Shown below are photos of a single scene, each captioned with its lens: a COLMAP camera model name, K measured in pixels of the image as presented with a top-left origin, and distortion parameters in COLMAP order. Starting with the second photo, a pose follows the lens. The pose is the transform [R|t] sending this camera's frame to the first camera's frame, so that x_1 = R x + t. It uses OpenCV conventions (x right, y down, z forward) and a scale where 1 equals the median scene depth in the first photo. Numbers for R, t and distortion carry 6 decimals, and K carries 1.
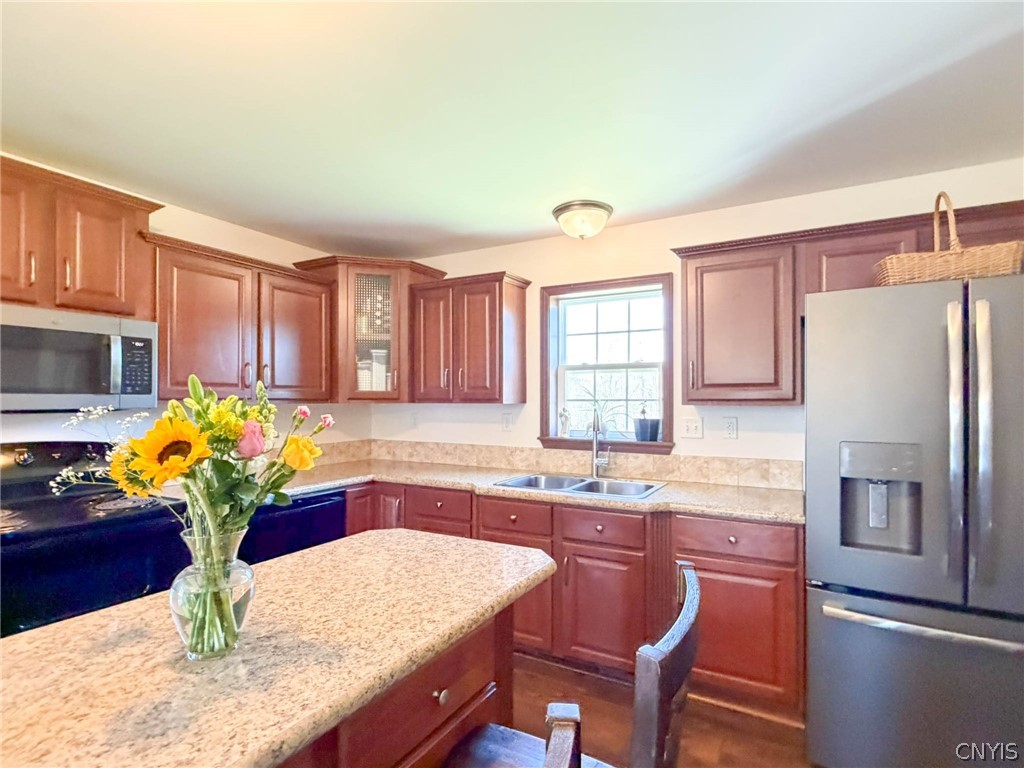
lens RADIAL K [[520.5, 0, 509.5], [0, 520.5, 400.9], [0, 0, 1]] dist [-0.000644, -0.000378]
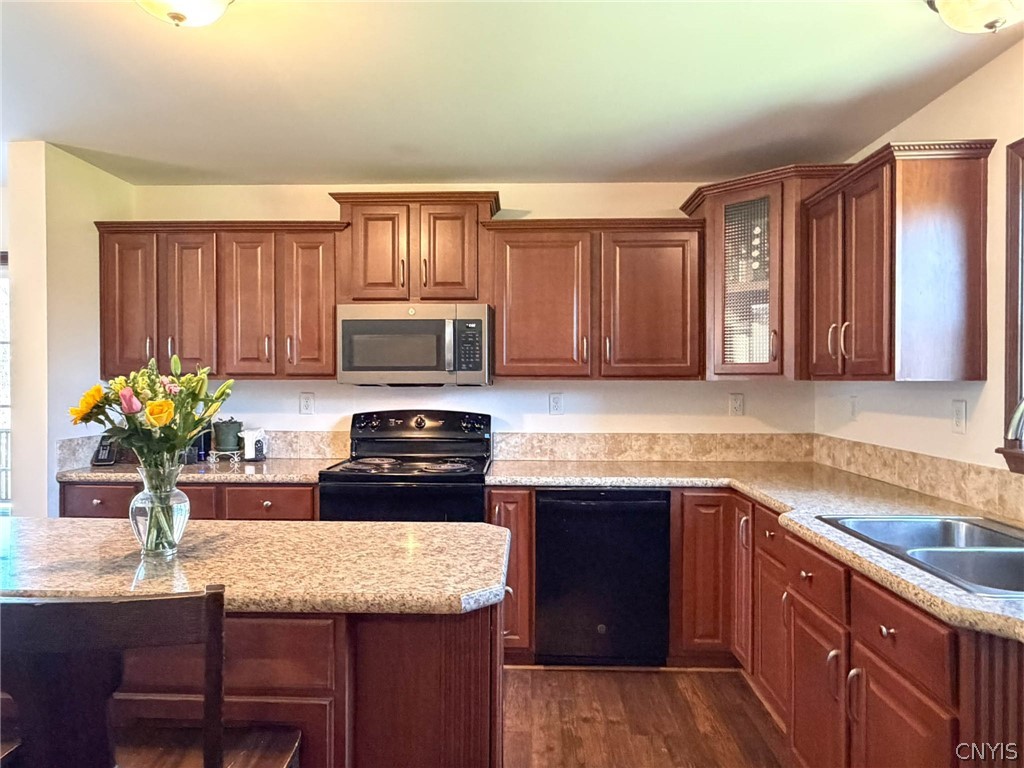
lens RADIAL K [[685.1, 0, 512.0], [0, 685.1, 384.0], [0, 0, 1]] dist [0.000382, -0.001028]
pose [[0.463589, 0.005315, -0.886035, 0.443205], [-0.001692, 0.999985, 0.005113, 0.005608], [0.886049, -0.000871, 0.463591, 0.293420]]
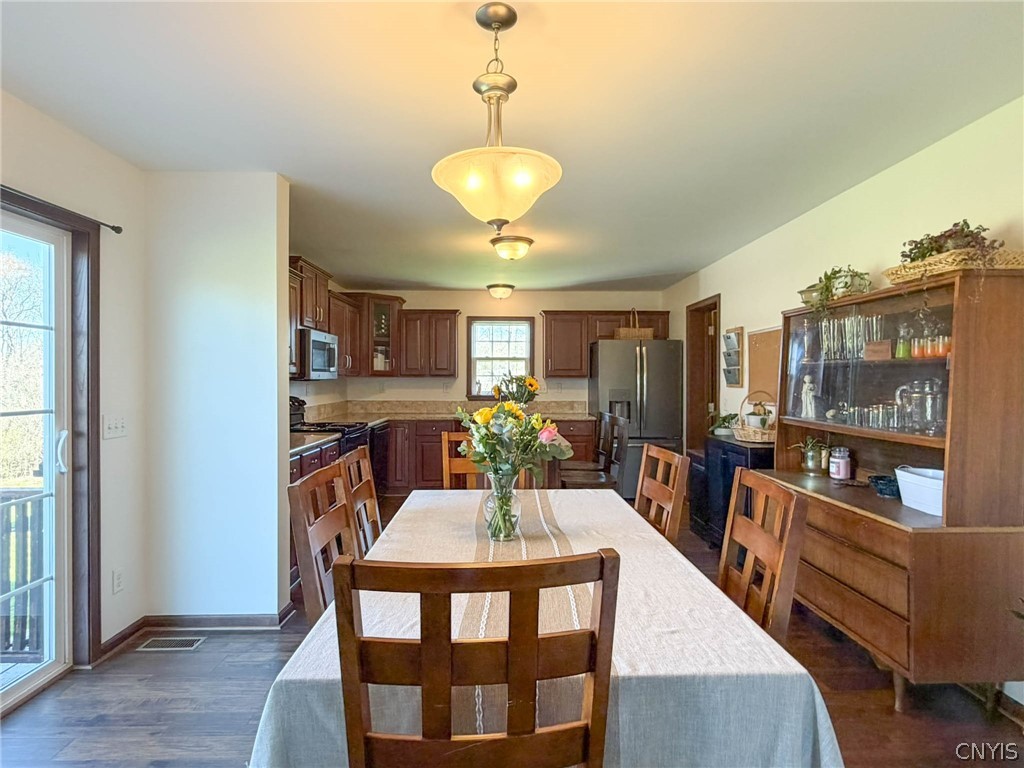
lens RADIAL K [[526.5, 0, 512.0], [0, 526.5, 384.0], [0, 0, 1]] dist [0.048926, 0.000097]
pose [[0.868967, -0.005367, 0.494840, -0.791273], [-0.000849, 0.999924, 0.012336, 0.005230], [-0.494869, -0.011140, 0.868896, -0.800386]]
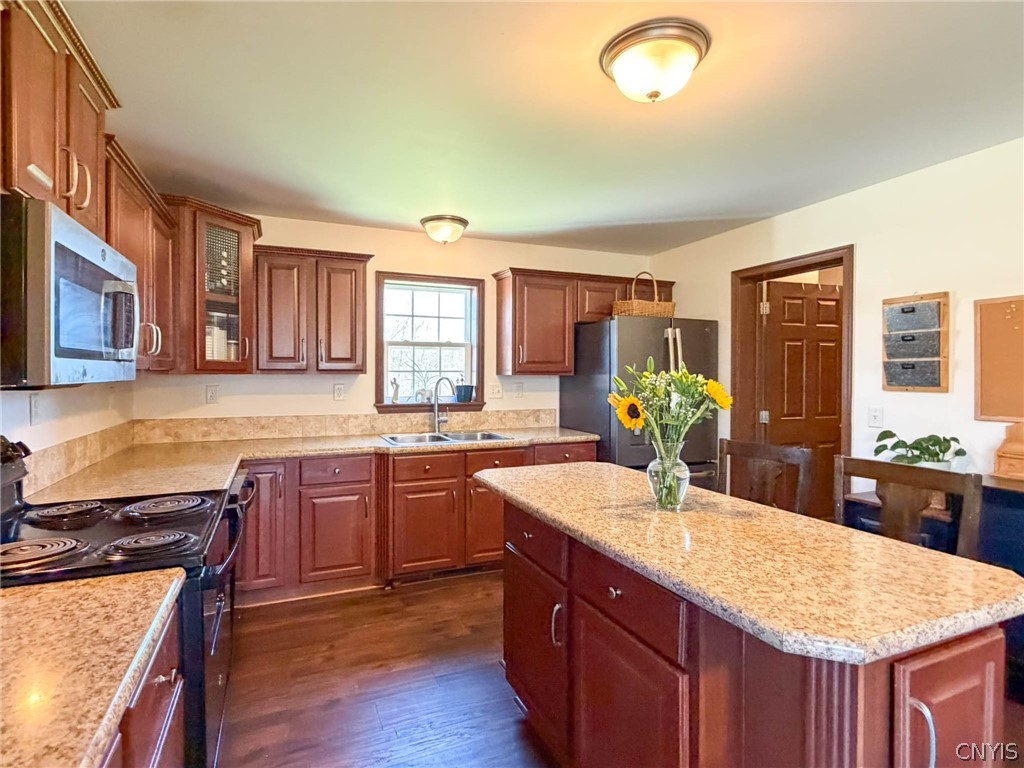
lens RADIAL K [[512.4, 0, 512.0], [0, 512.4, 384.0], [0, 0, 1]] dist [0.002438, 0.000311]
pose [[0.620433, -0.016657, 0.784082, -0.659886], [-0.001518, 0.999747, 0.022439, 0.000769], [-0.784258, -0.015112, 0.620251, 0.085216]]
